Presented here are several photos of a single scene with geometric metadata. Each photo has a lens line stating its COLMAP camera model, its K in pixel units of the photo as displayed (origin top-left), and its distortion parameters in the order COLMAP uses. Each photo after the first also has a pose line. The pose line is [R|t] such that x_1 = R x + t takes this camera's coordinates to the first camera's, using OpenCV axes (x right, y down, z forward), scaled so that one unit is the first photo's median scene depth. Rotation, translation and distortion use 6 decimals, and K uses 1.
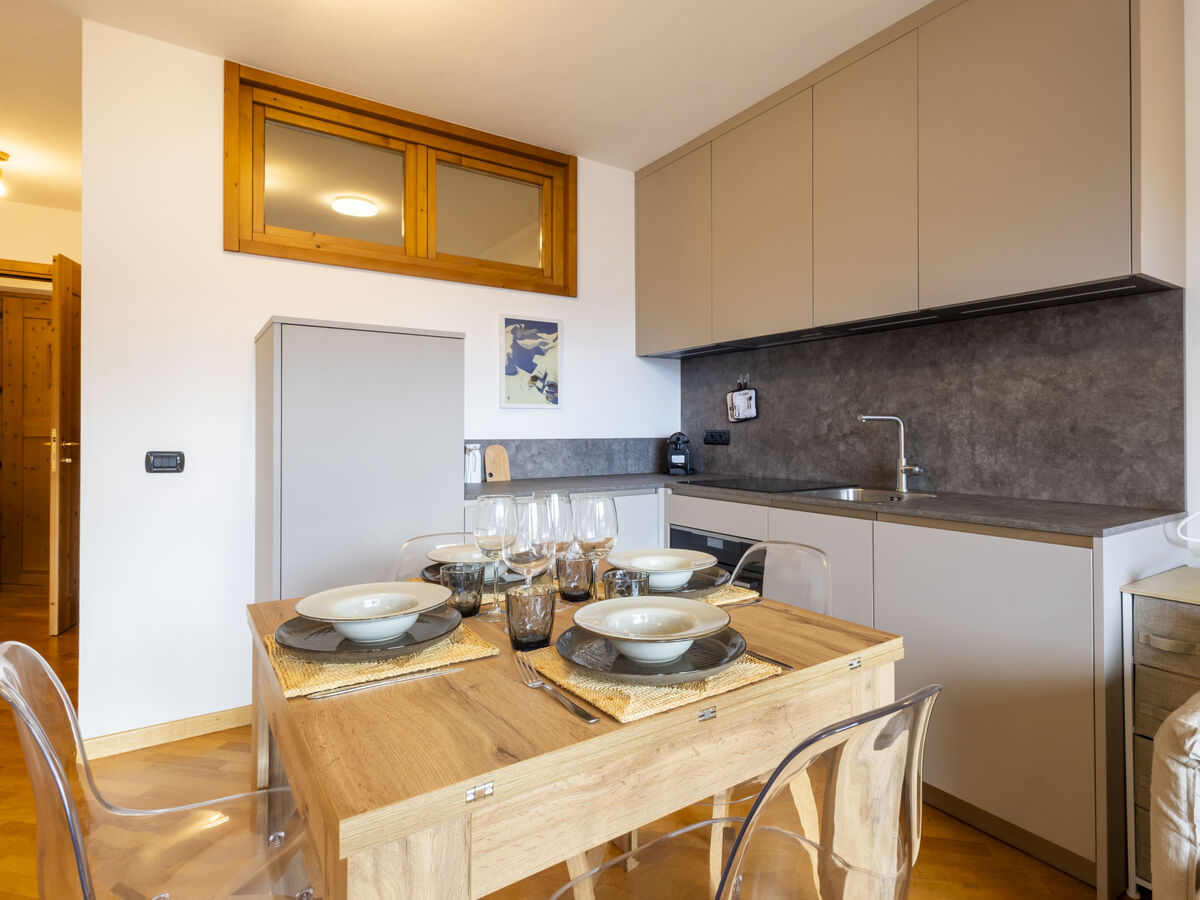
lens RADIAL K [[648.7, 0, 634.9], [0, 648.7, 428.1], [0, 0, 1]] dist [0.003845, 0.000480]
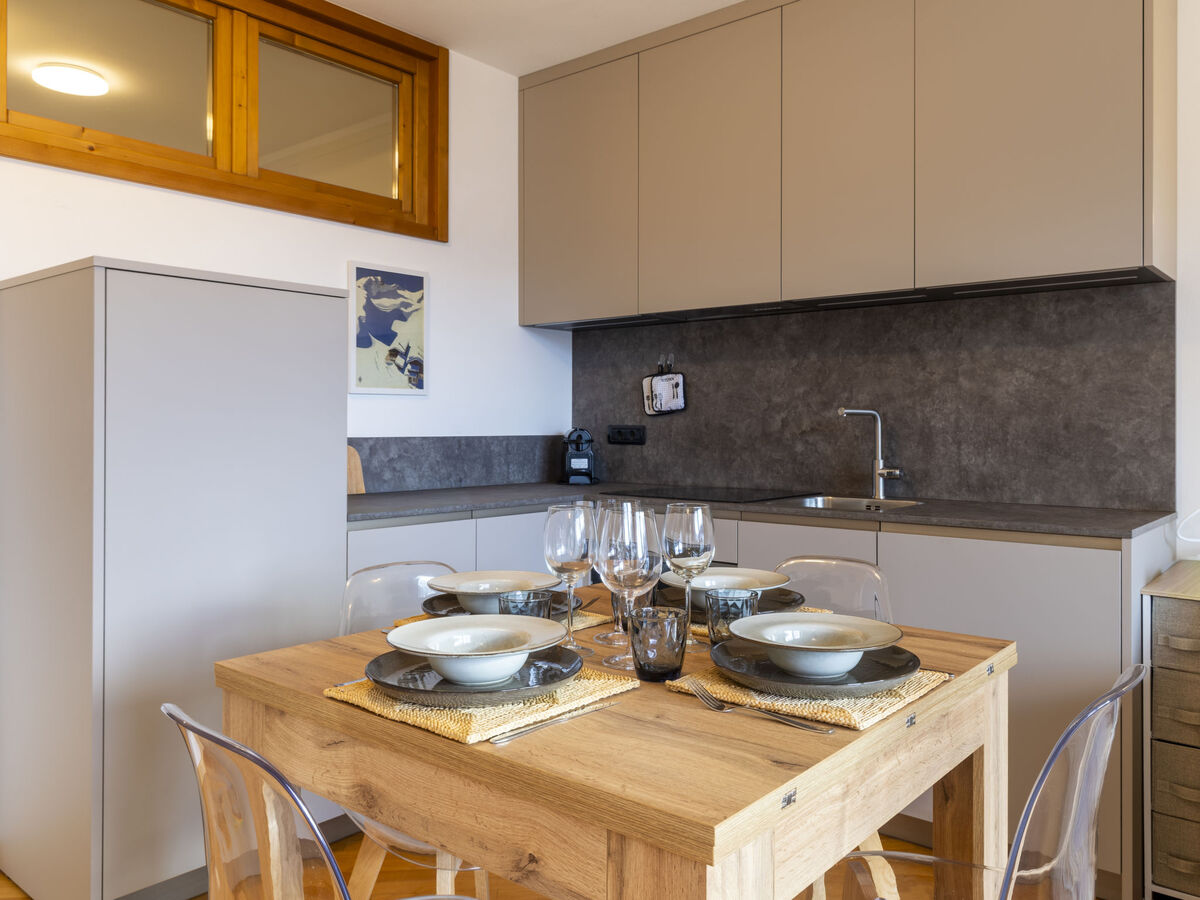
lens RADIAL K [[922.2, 0, 639.8], [0, 922.2, 423.6], [0, 0, 1]] dist [0.001161, -0.003486]
pose [[0.960699, 0.003858, 0.277566, -0.233464], [-0.004535, 0.999988, 0.001795, -0.001656], [-0.277556, -0.002983, 0.960705, -0.074970]]
